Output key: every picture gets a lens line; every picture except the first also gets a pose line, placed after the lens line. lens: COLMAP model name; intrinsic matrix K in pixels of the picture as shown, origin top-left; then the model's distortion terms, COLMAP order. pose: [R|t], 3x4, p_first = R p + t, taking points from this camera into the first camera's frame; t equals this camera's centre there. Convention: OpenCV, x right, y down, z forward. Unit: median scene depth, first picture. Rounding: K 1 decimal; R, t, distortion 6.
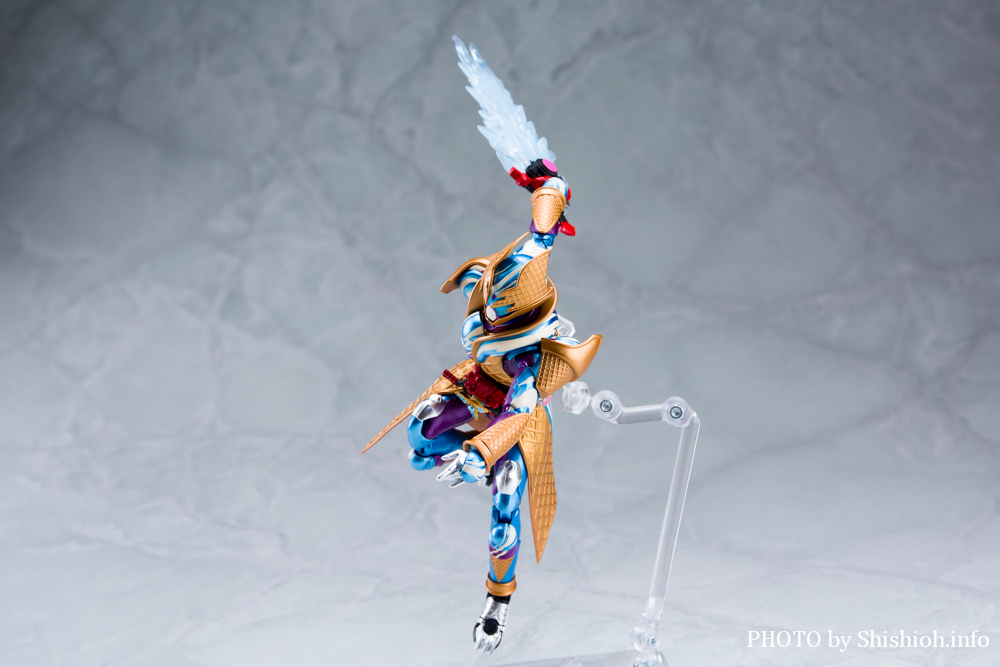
lens RADIAL K [[1724.0, 0, 496.4], [0, 1724.0, 339.4], [0, 0, 1]] dist [0.096176, 0.000000]
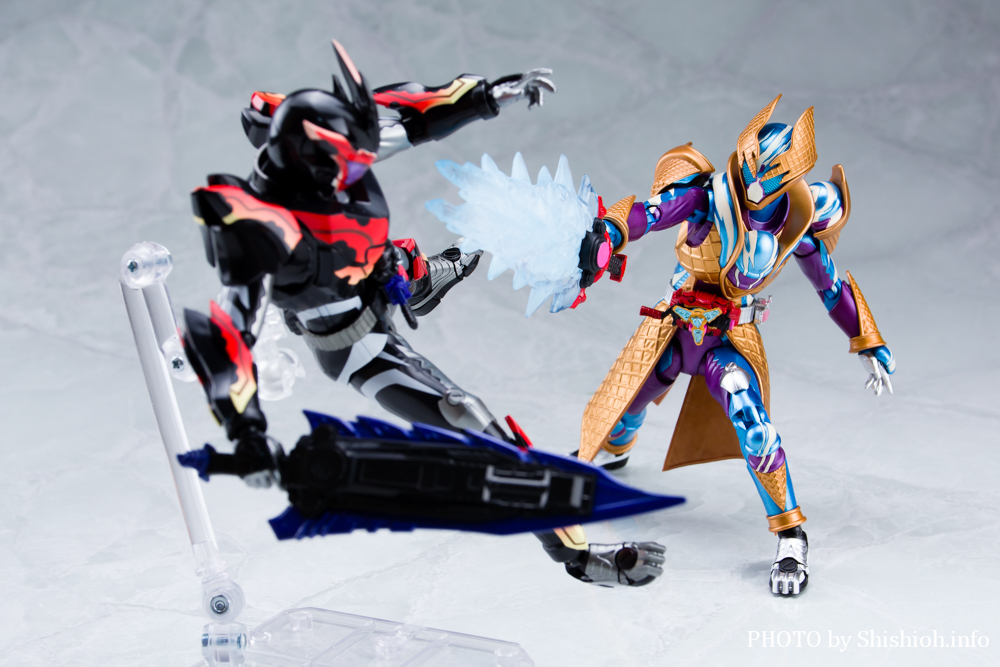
lens RADIAL K [[1721.4, 0, 495.8], [0, 1721.4, 332.6], [0, 0, 1]] dist [0.024913, 0.000000]
pose [[0.997332, 0.053331, 0.049854, -0.041167], [-0.058142, 0.993222, 0.100646, 0.020342], [-0.044149, -0.103276, 0.993672, 0.154055]]
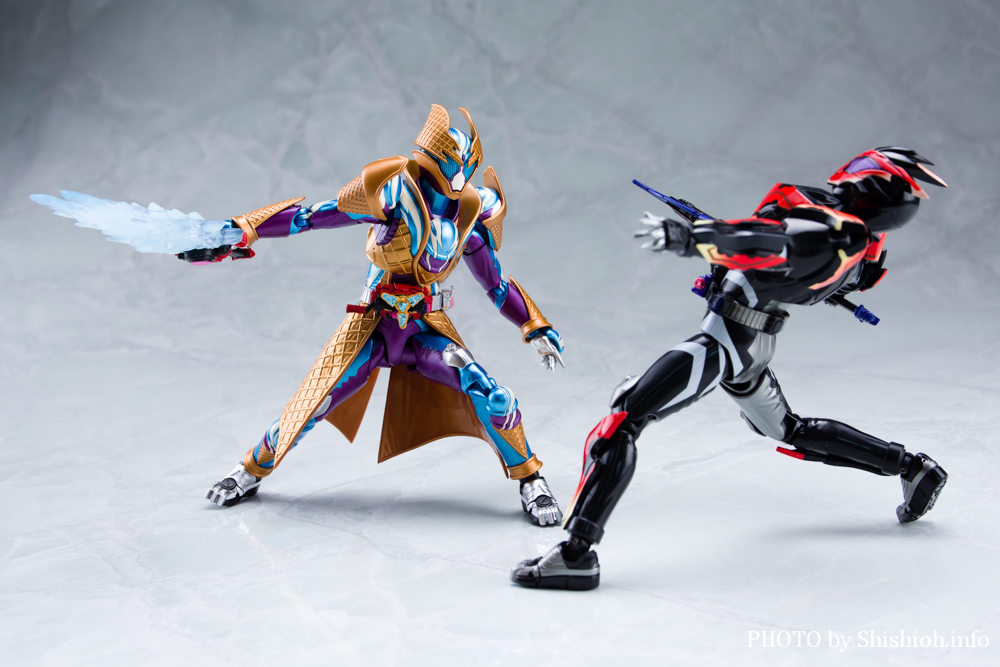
lens RADIAL K [[1508.7, 0, 554.2], [0, 1508.7, 349.6], [0, 0, 1]] dist [0.024580, 0.000000]
pose [[0.999315, 0.034989, -0.012069, 0.020359], [-0.034911, 0.999369, 0.006616, 0.086656], [0.012292, -0.006190, 0.999905, 0.084414]]
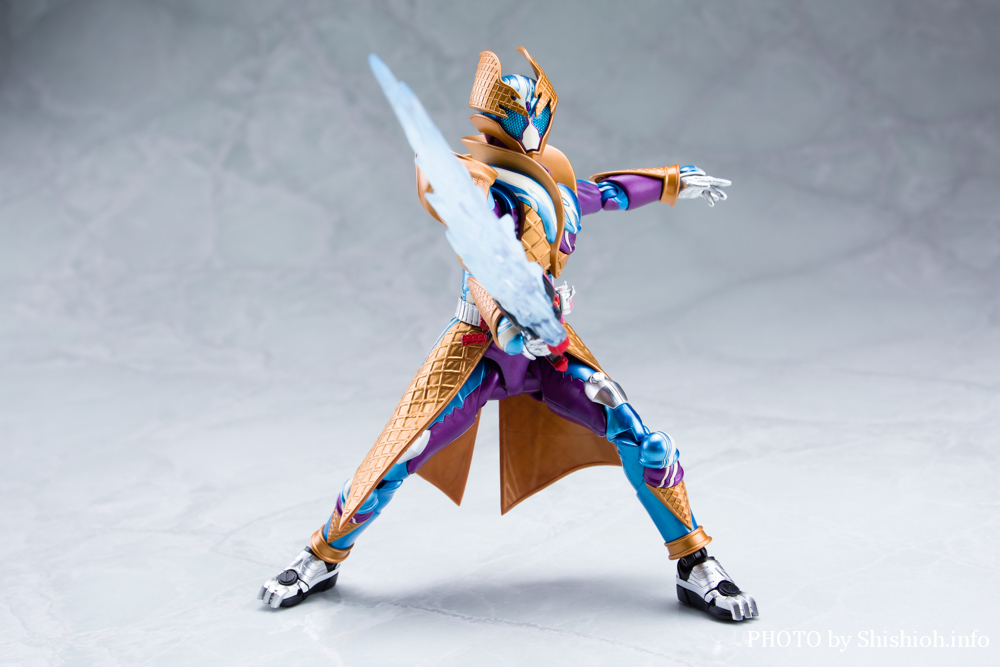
lens RADIAL K [[1386.5, 0, 503.8], [0, 1386.5, 328.7], [0, 0, 1]] dist [-0.002314, 0.000000]
pose [[0.999929, 0.008693, -0.008200, 0.015247], [-0.008671, 0.999959, 0.002718, 0.079692], [0.008224, -0.002646, 0.999963, 0.171034]]
